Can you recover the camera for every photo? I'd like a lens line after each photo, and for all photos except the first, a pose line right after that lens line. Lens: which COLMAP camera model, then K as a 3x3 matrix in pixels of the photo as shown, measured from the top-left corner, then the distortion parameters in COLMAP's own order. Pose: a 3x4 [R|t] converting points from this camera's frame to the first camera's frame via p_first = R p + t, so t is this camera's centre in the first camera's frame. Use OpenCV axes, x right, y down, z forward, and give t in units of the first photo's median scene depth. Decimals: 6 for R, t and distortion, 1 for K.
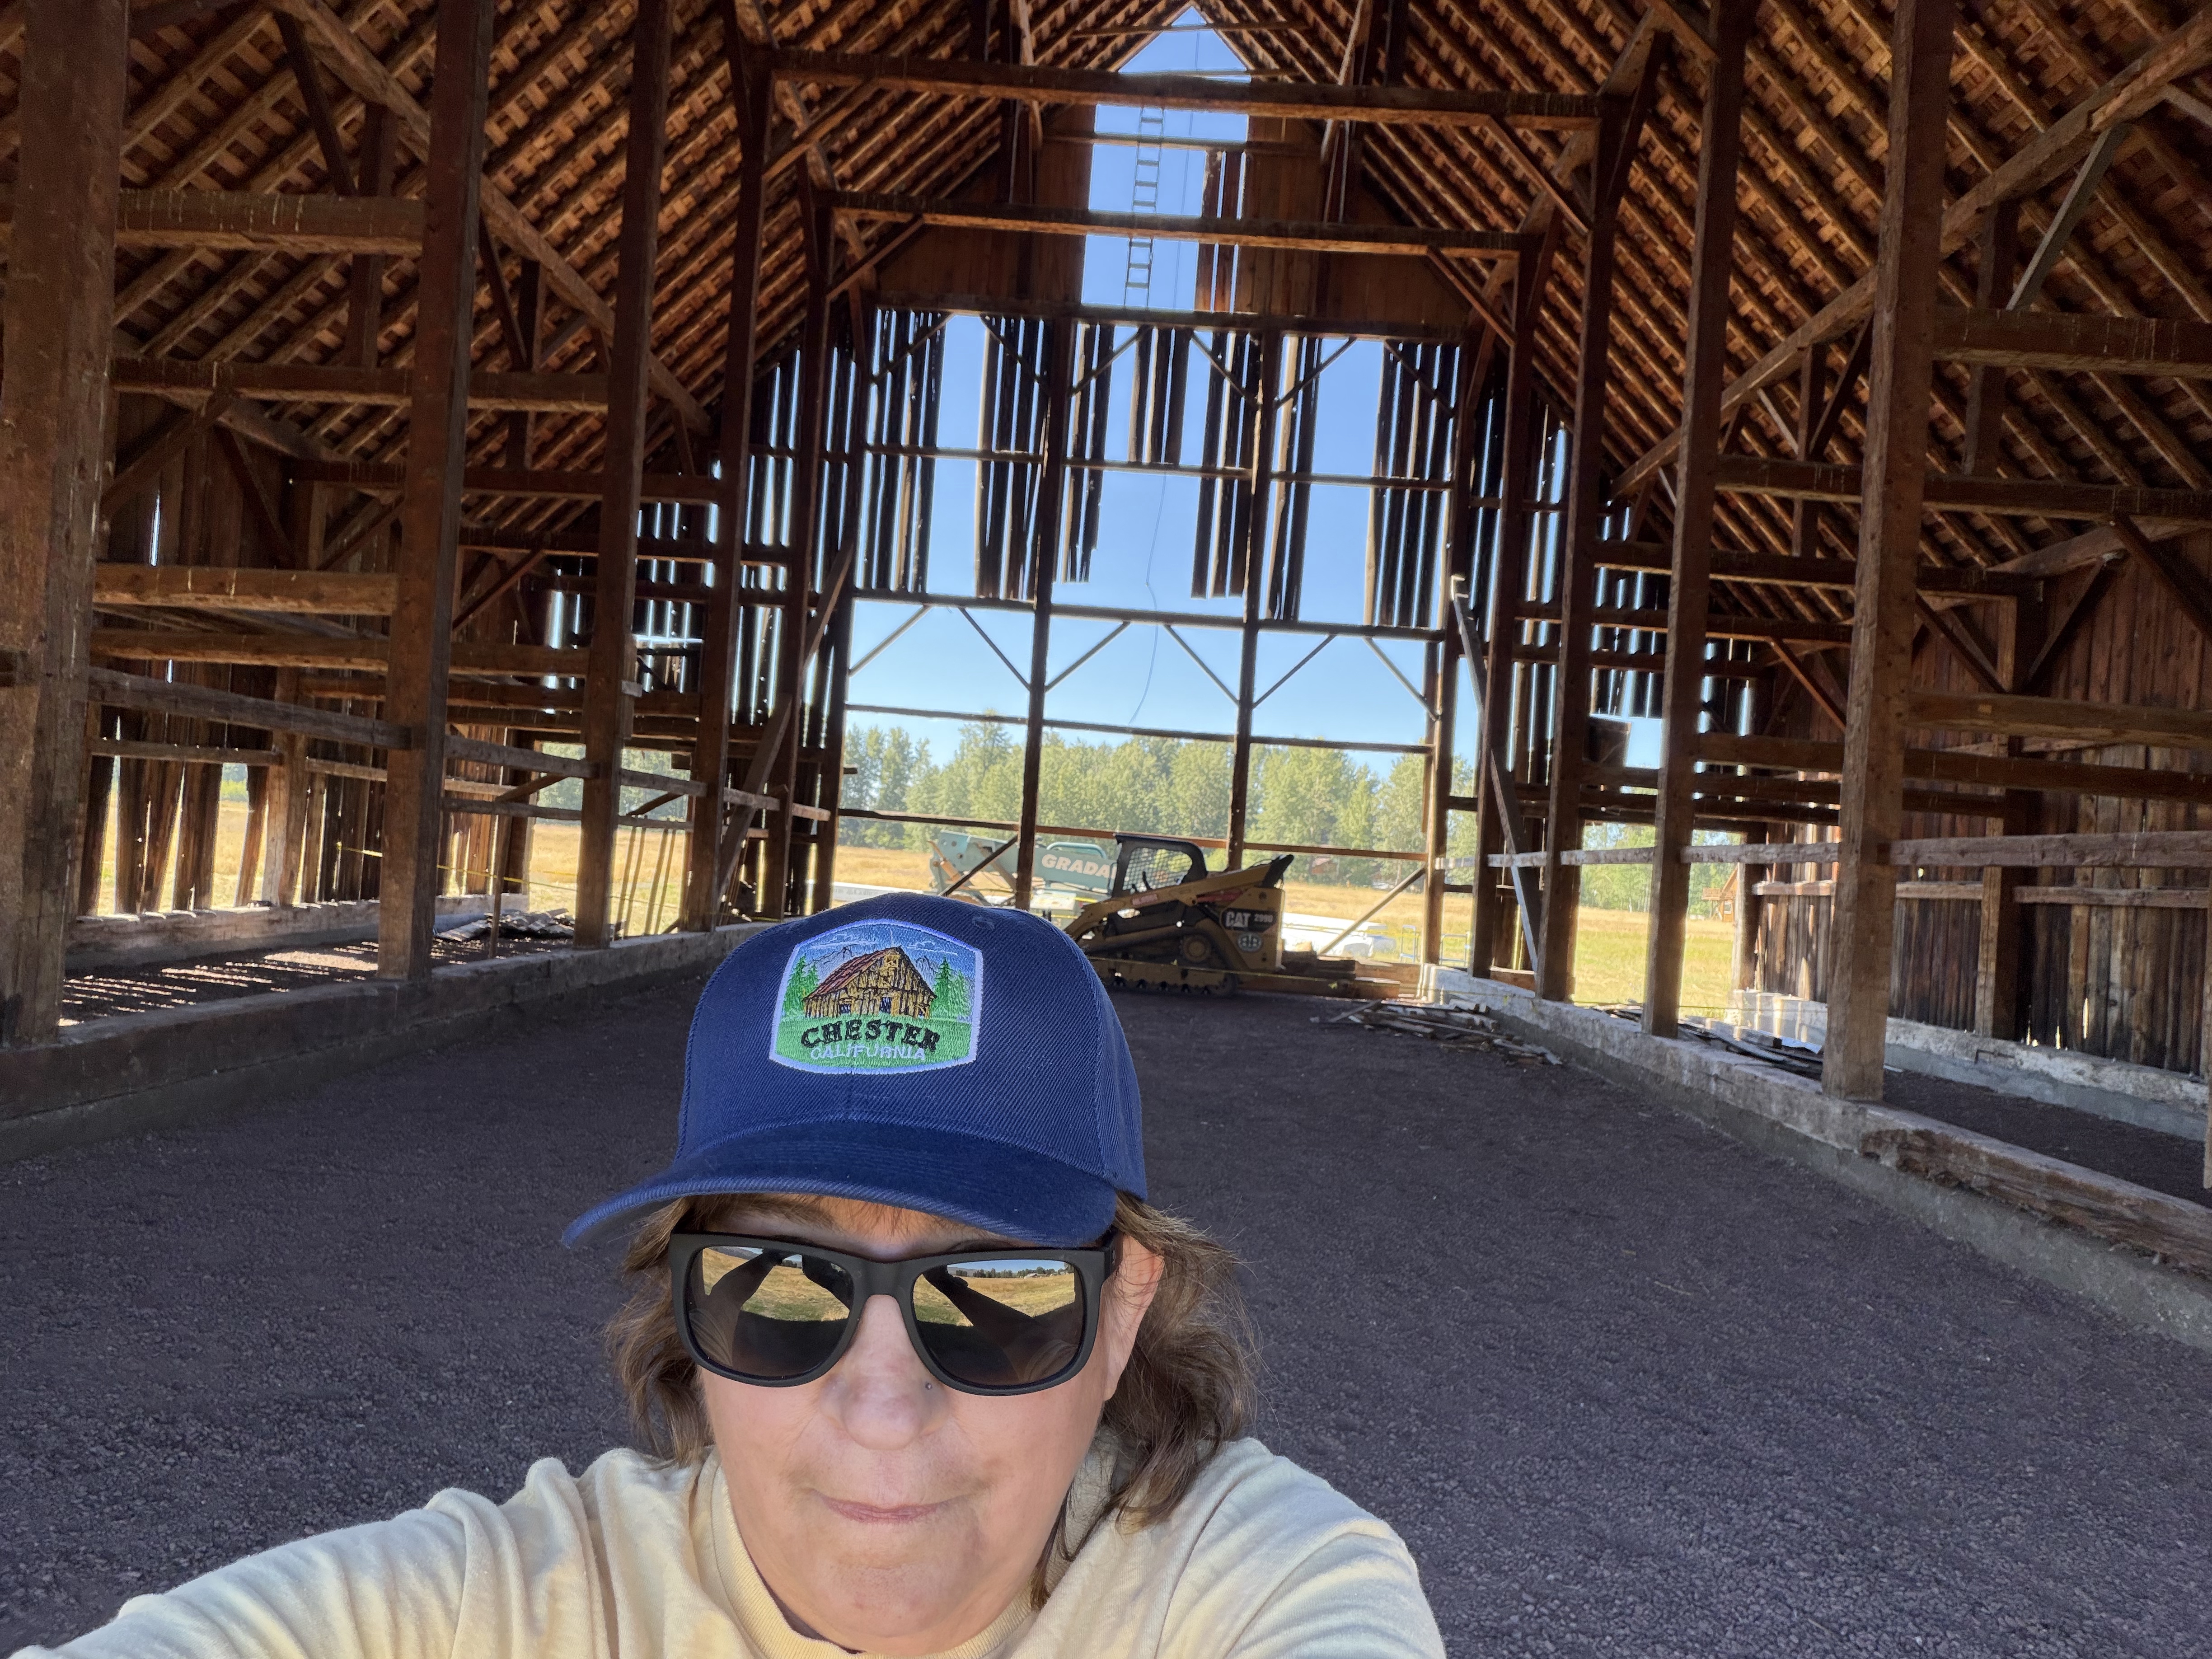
lens RADIAL K [[1339.3, 0, 1103.0], [0, 1339.3, 864.7], [0, 0, 1]] dist [-0.022470, 0.030593]
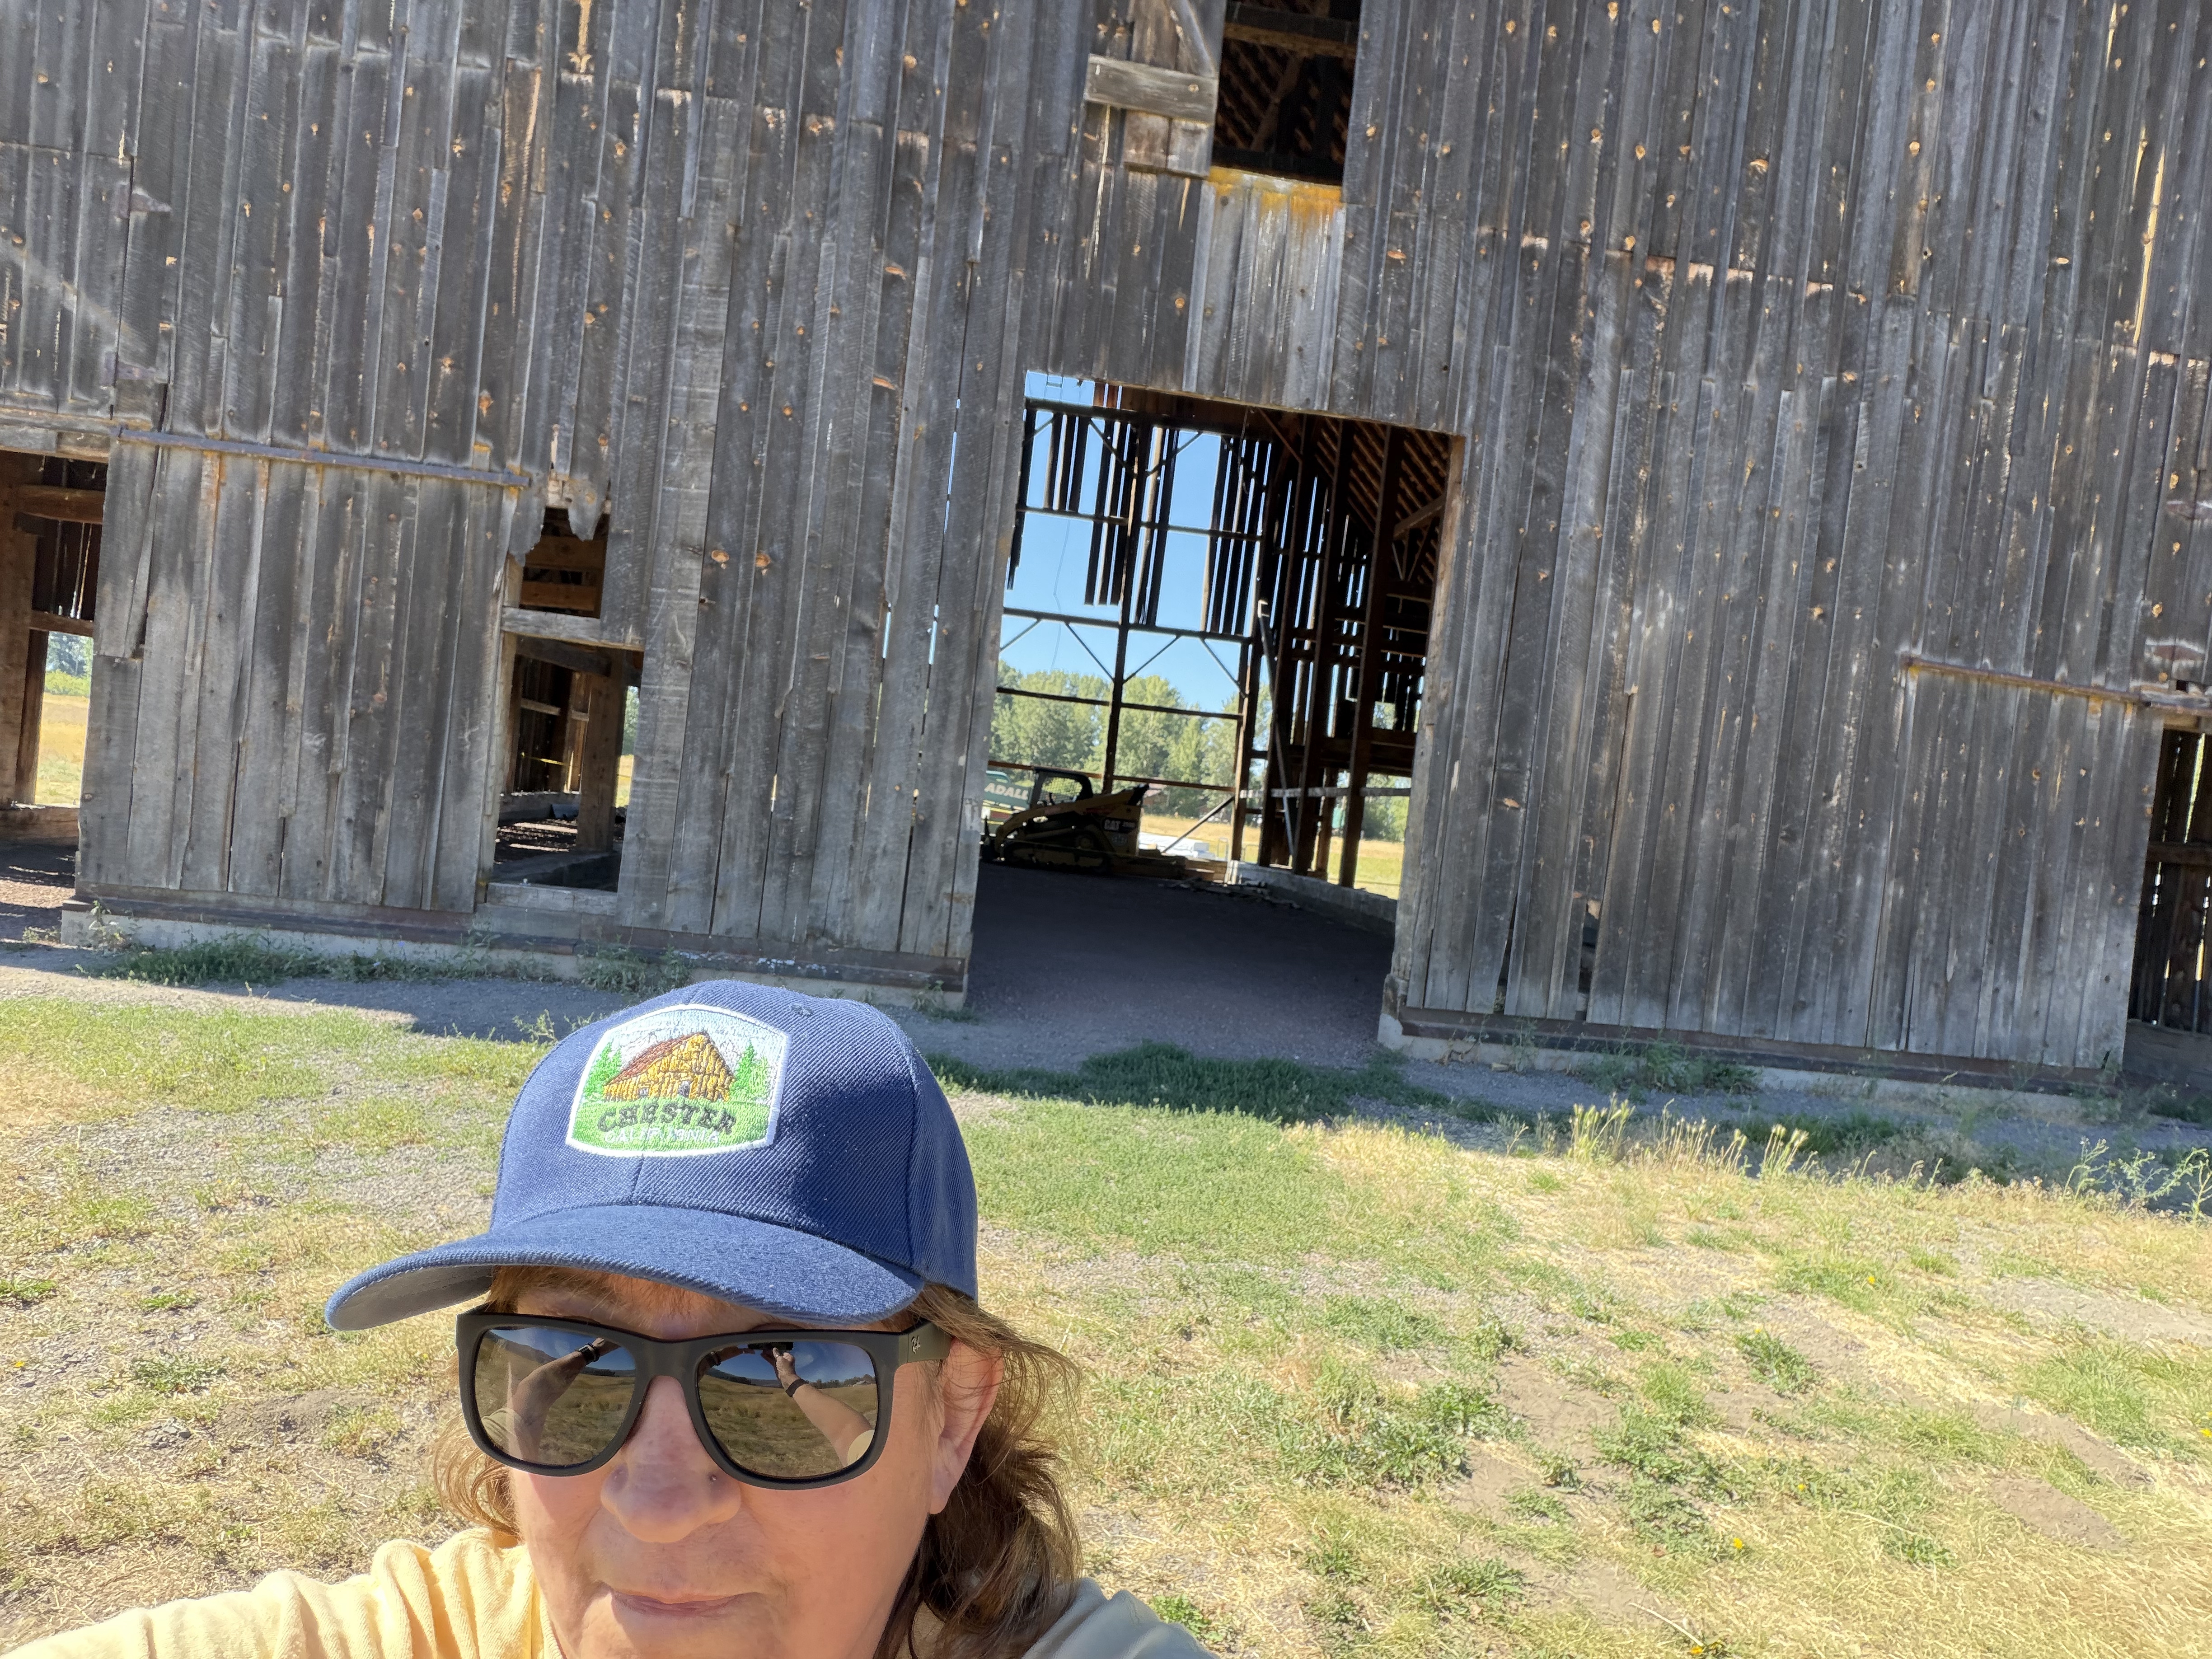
lens RADIAL K [[1339.3, 0, 1103.0], [0, 1339.3, 864.7], [0, 0, 1]] dist [-0.022470, 0.030593]
pose [[0.991469, 0.026891, 0.127537, -0.102679], [-0.033719, 0.998094, 0.051687, 0.006239], [-0.125904, -0.055546, 0.990486, -0.515473]]
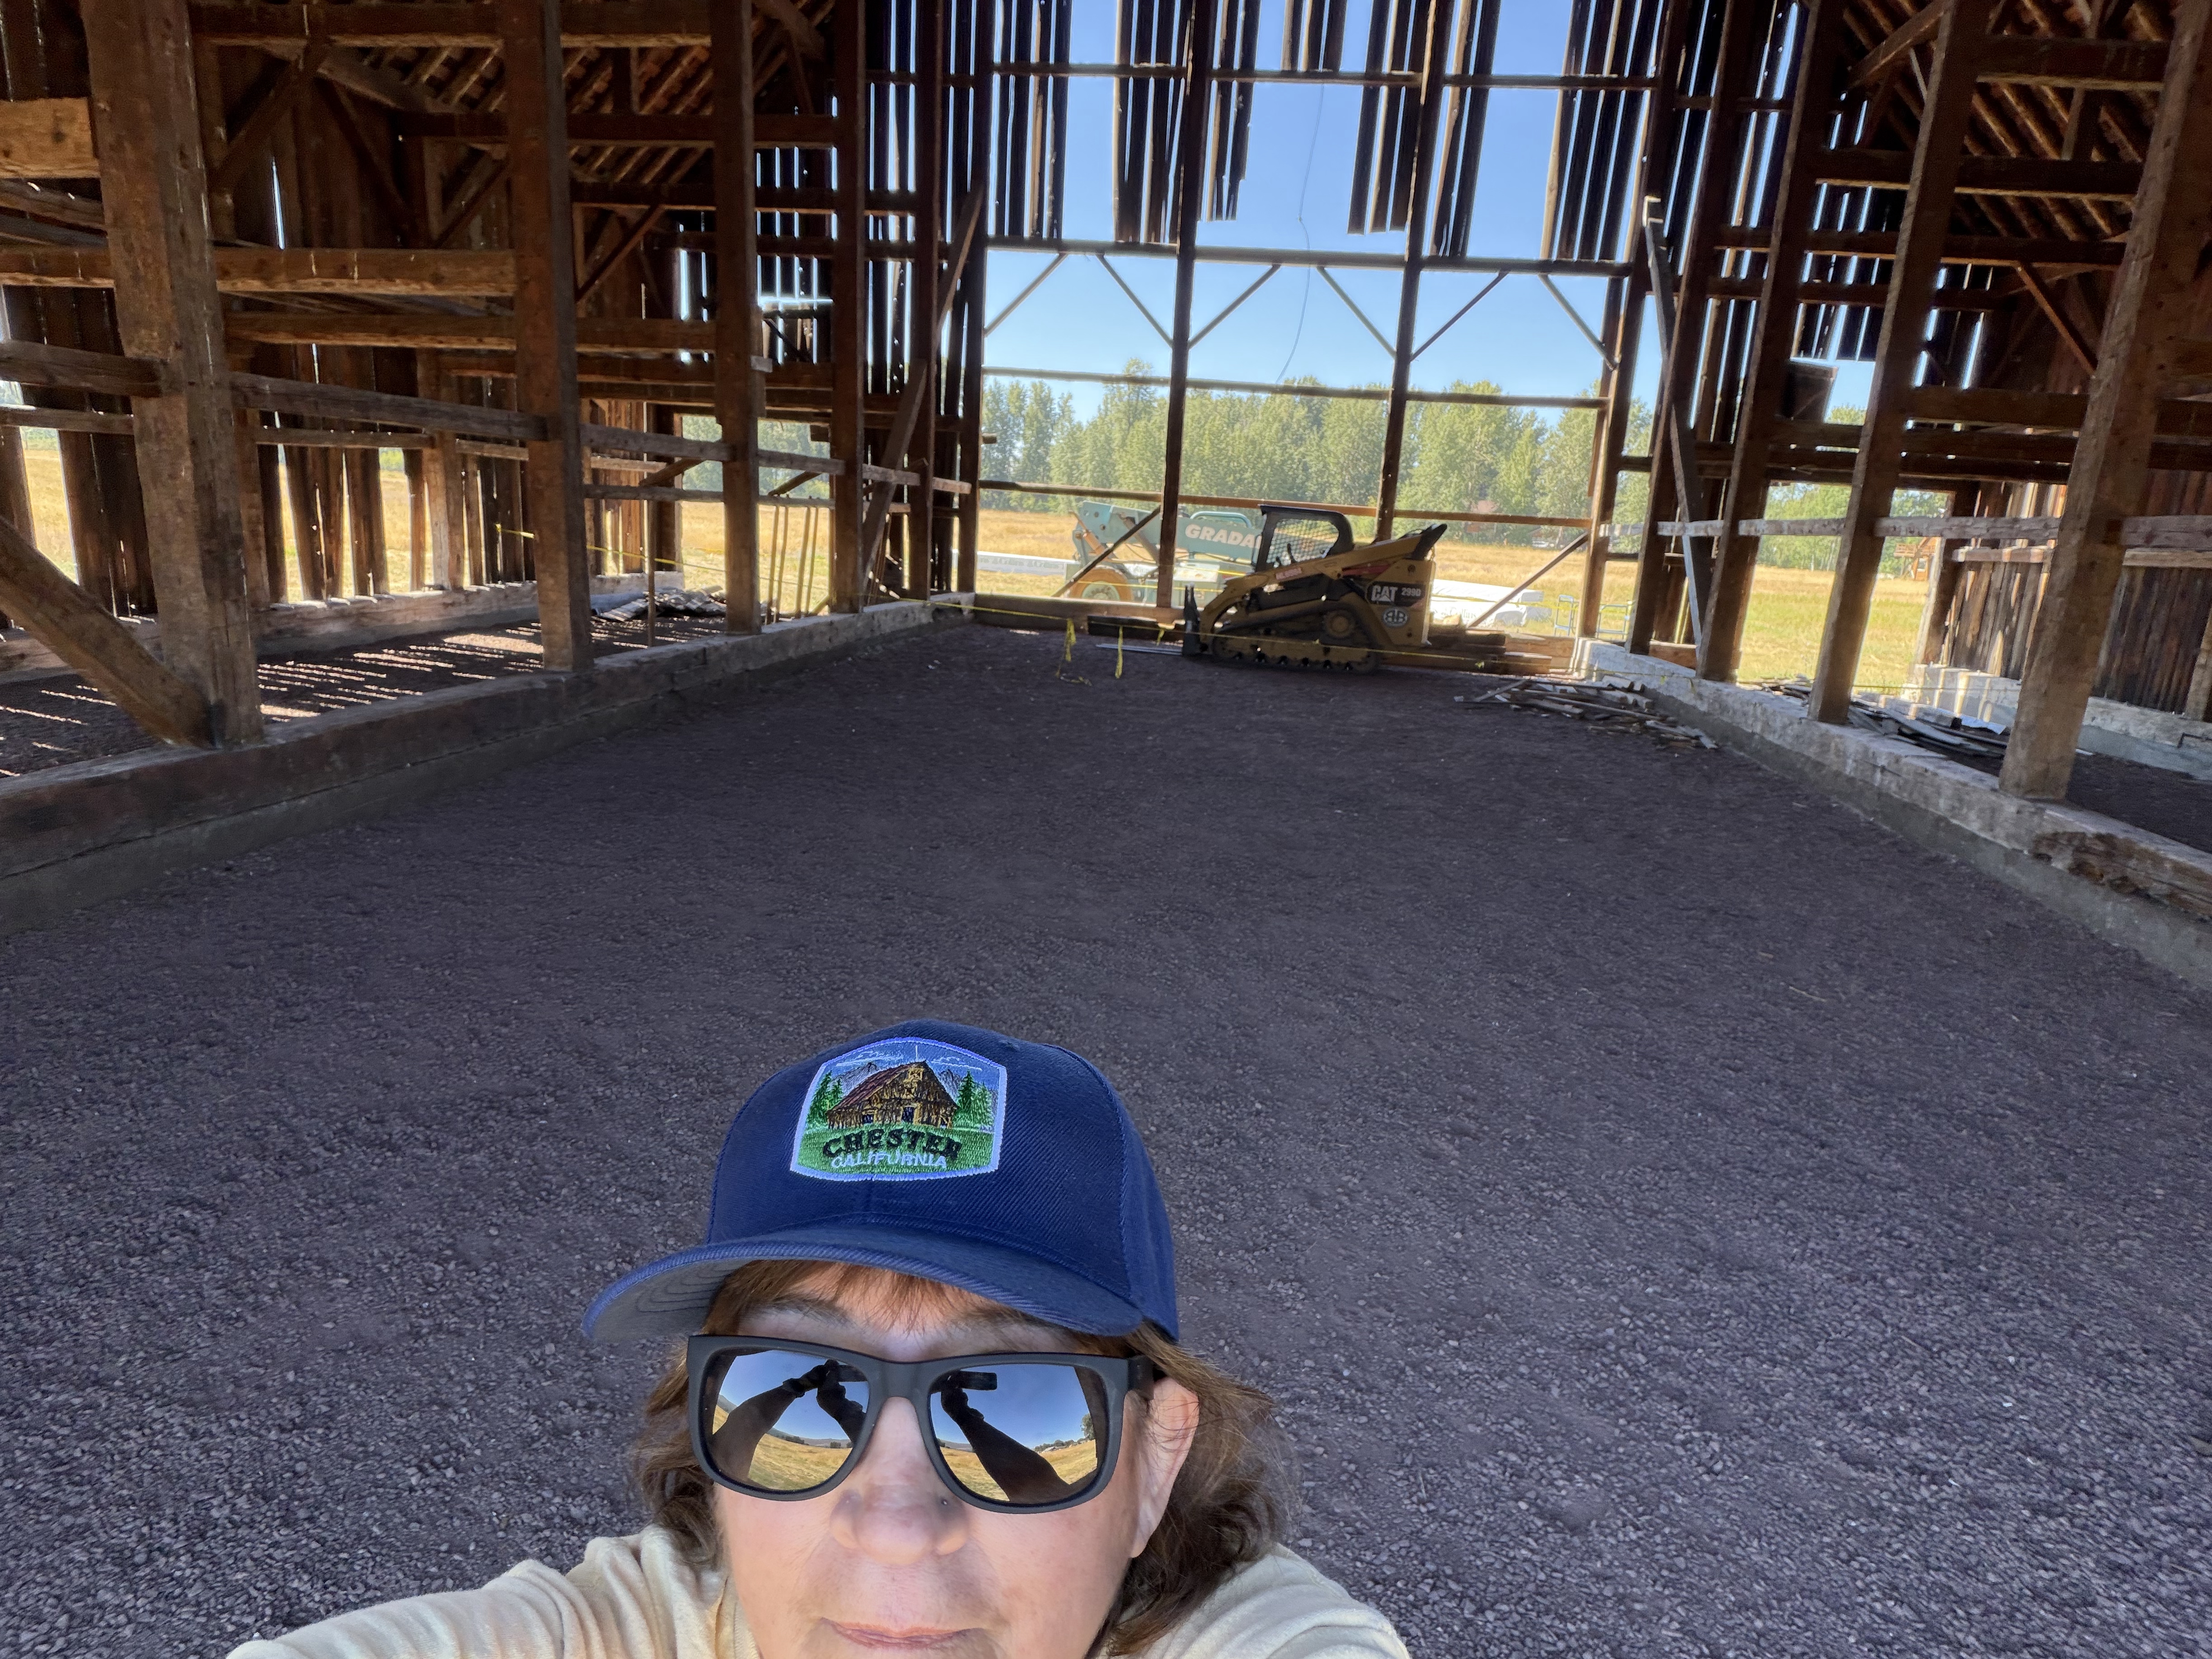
lens RADIAL K [[1314.8, 0, 1111.4], [0, 1314.8, 863.7], [0, 0, 1]] dist [0.006388, 0.000003]
pose [[0.994724, 0.013678, -0.101667, 0.002422], [0.012122, 0.968454, 0.248899, -0.009255], [0.101864, -0.248819, 0.963179, 0.006588]]
